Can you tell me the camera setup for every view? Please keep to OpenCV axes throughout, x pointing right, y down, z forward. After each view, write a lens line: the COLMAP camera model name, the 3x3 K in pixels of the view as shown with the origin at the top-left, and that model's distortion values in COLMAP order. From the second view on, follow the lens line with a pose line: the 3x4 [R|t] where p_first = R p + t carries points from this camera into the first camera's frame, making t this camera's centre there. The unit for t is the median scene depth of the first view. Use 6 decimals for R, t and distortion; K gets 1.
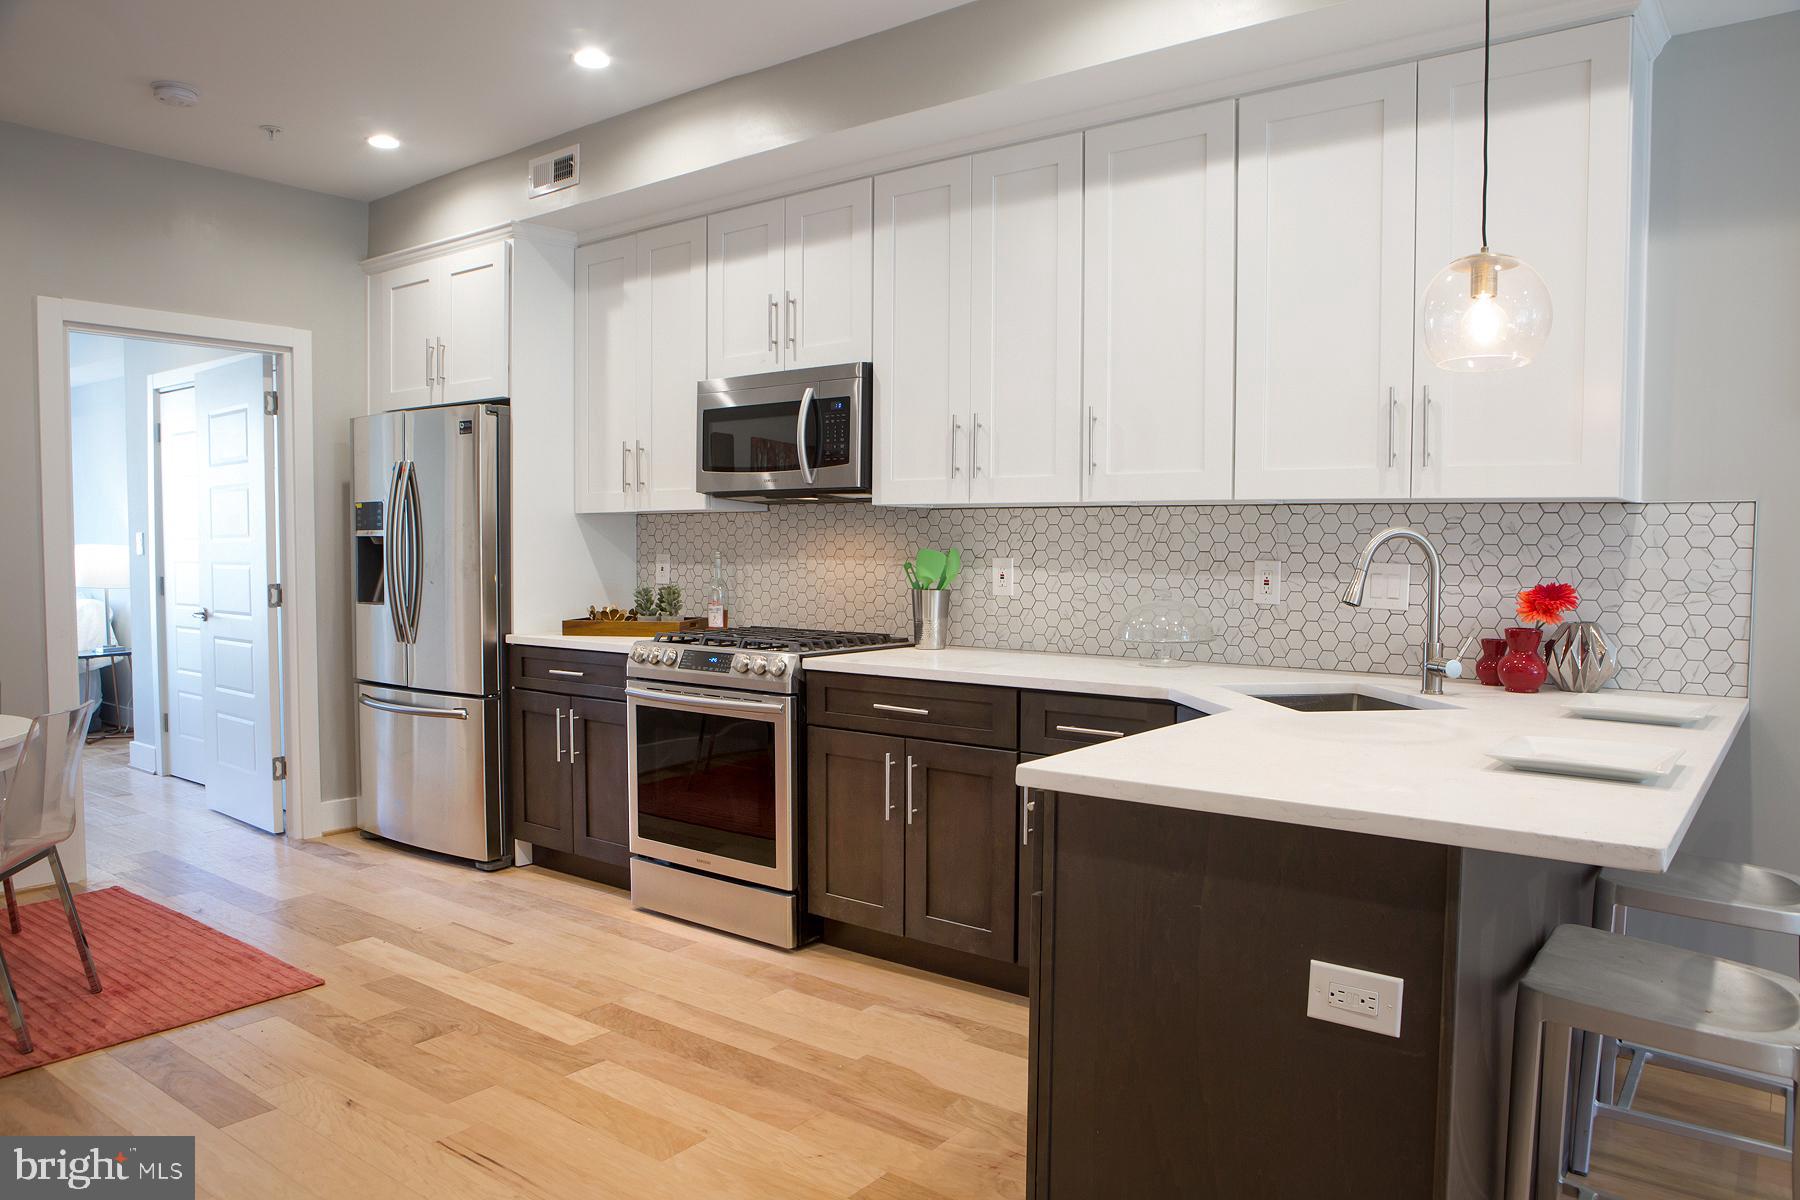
lens RADIAL K [[1238.3, 0, 908.9], [0, 1238.3, 605.4], [0, 0, 1]] dist [-0.101193, 0.075571]
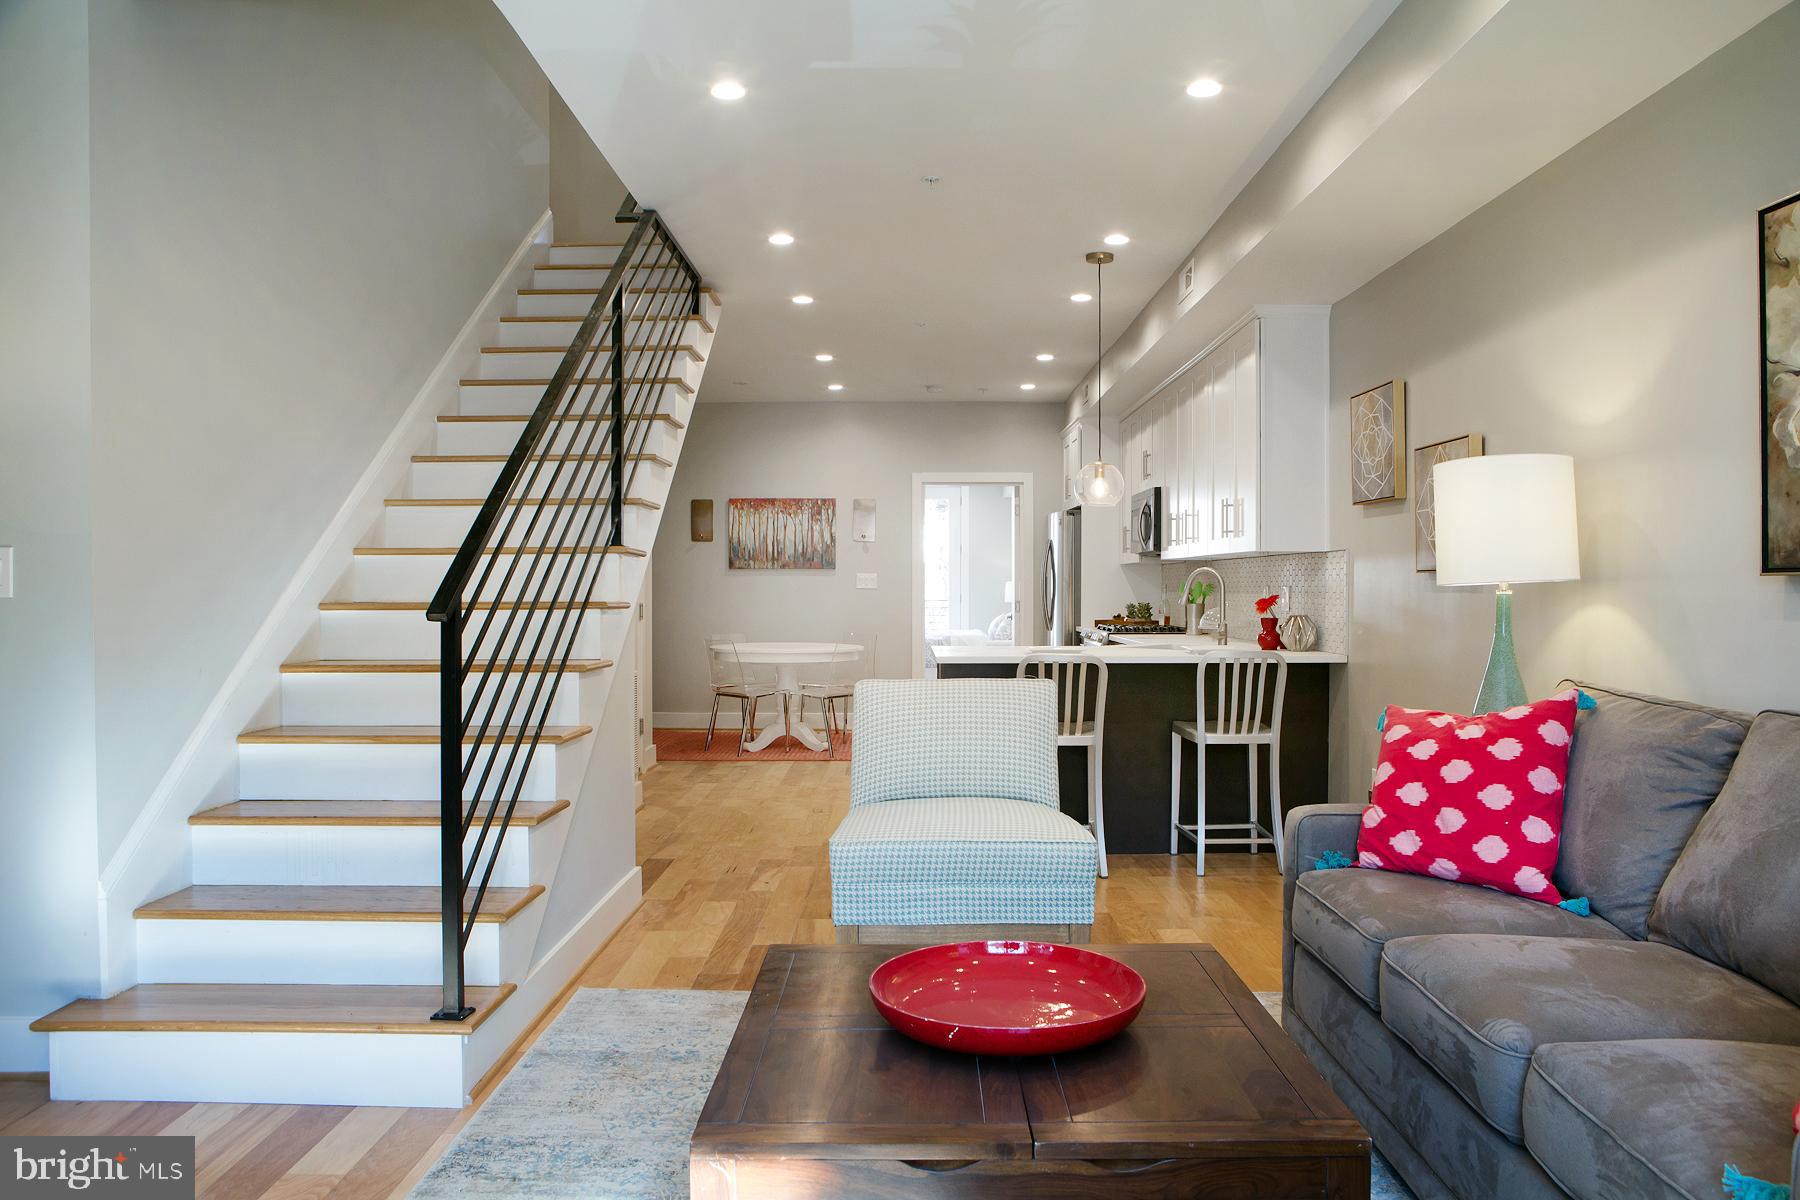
lens RADIAL K [[1238.3, 0, 908.9], [0, 1238.3, 605.4], [0, 0, 1]] dist [-0.101193, 0.075571]
pose [[0.609971, 0.011672, -0.792337, 1.229327], [-0.038909, 0.999127, -0.015235, 0.035498], [0.791468, 0.040122, 0.609893, -0.479654]]
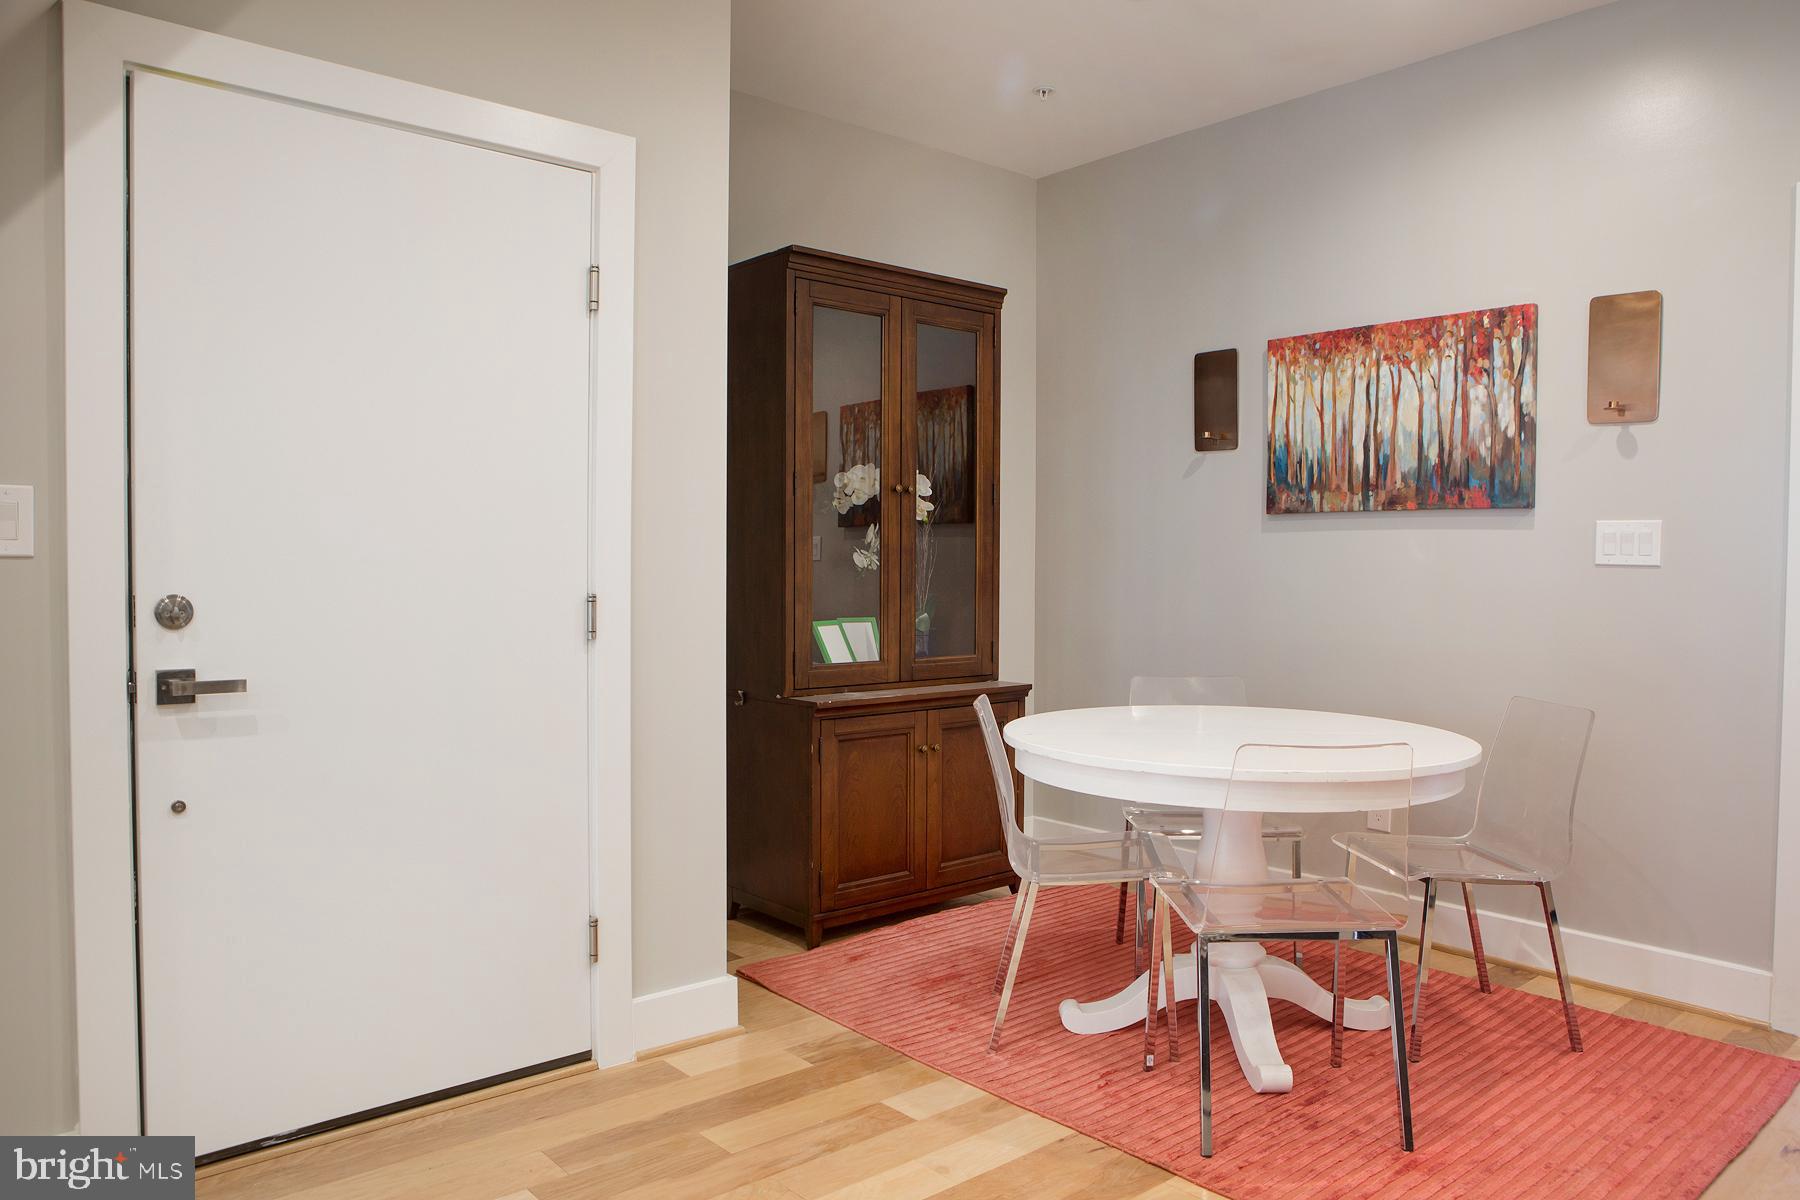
lens RADIAL K [[1238.3, 0, 908.9], [0, 1238.3, 605.4], [0, 0, 1]] dist [-0.101193, 0.075571]
pose [[-0.190076, 0.033528, -0.981197, 0.066576], [-0.059474, 0.997188, 0.045596, -0.015821], [0.979966, 0.067023, -0.187547, 0.669618]]
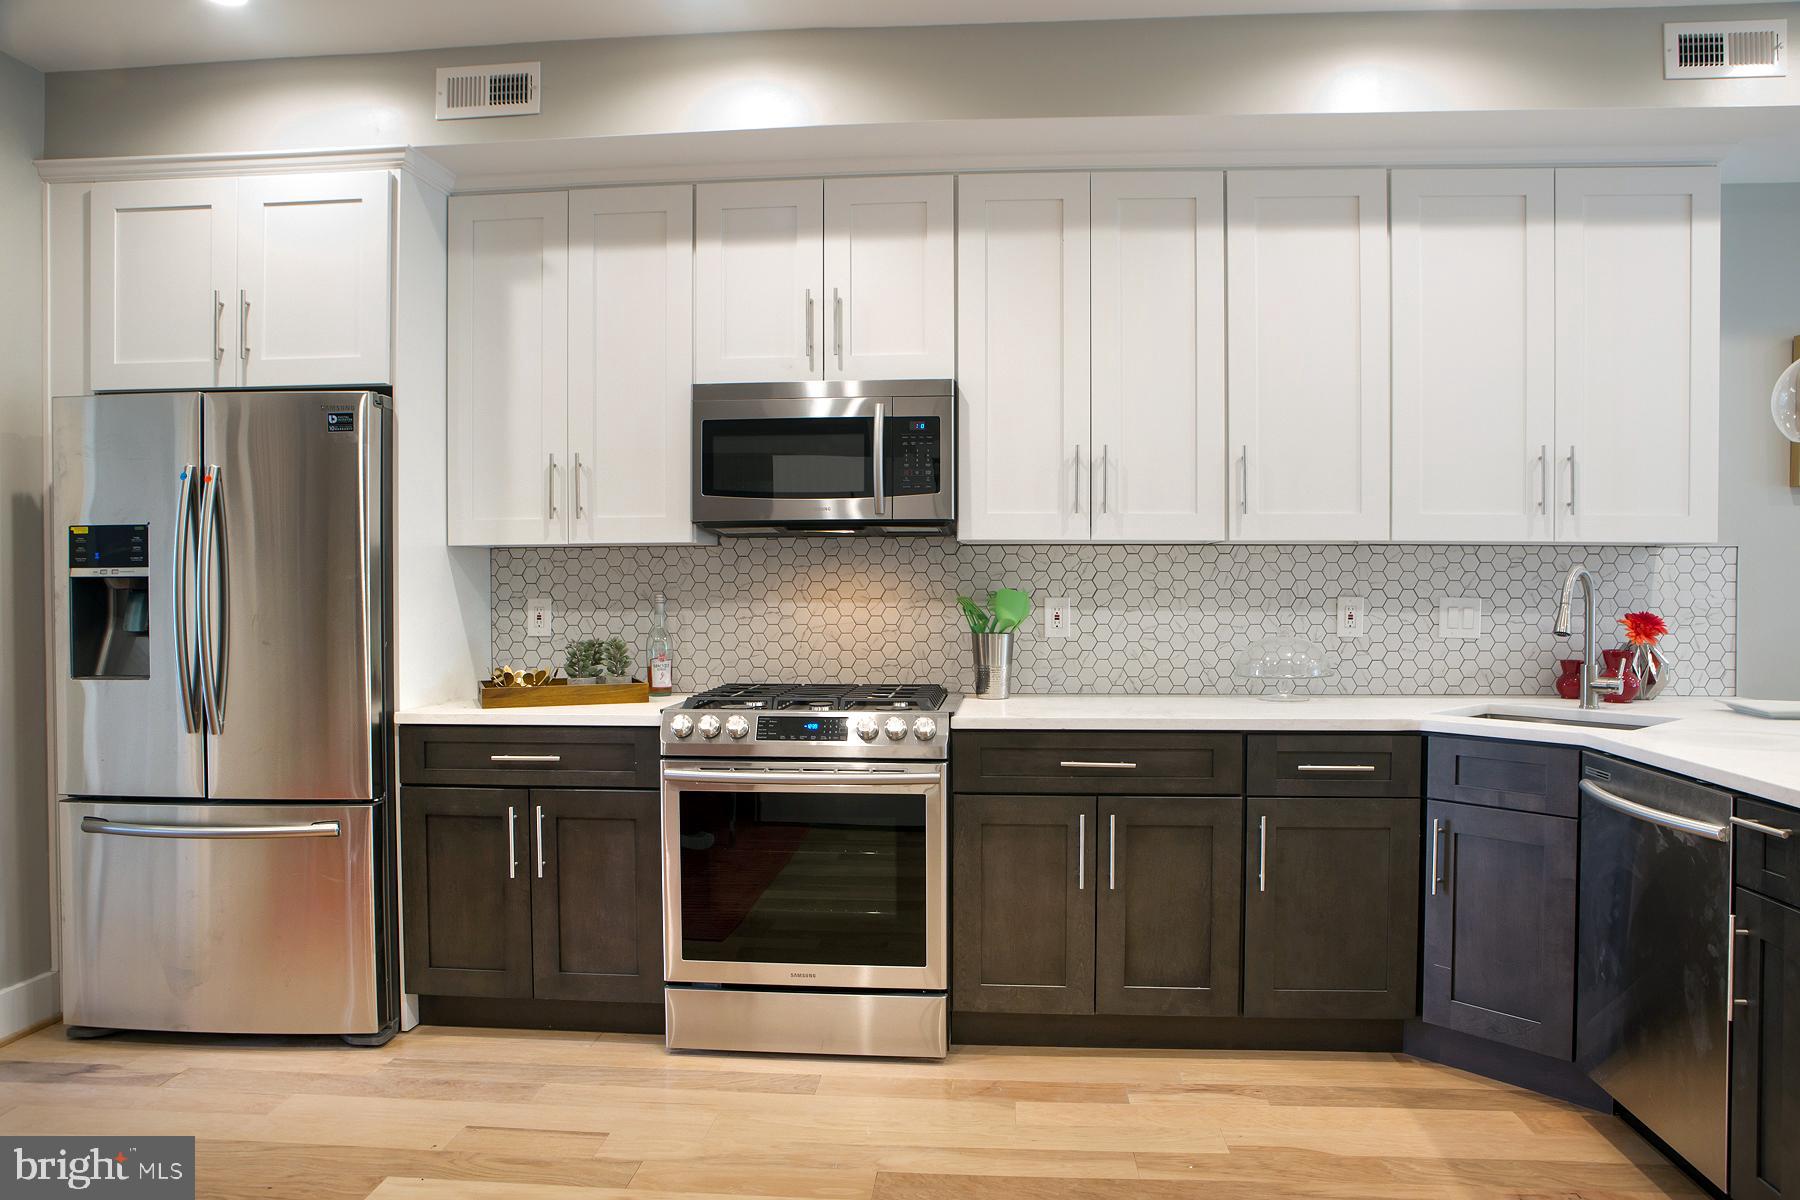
lens RADIAL K [[1238.3, 0, 908.9], [0, 1238.3, 605.4], [0, 0, 1]] dist [-0.101193, 0.075571]
pose [[0.840986, -0.016324, 0.540811, -0.527312], [0.032350, 0.999274, -0.020143, -0.017013], [-0.540089, 0.034435, 0.840903, 0.264080]]
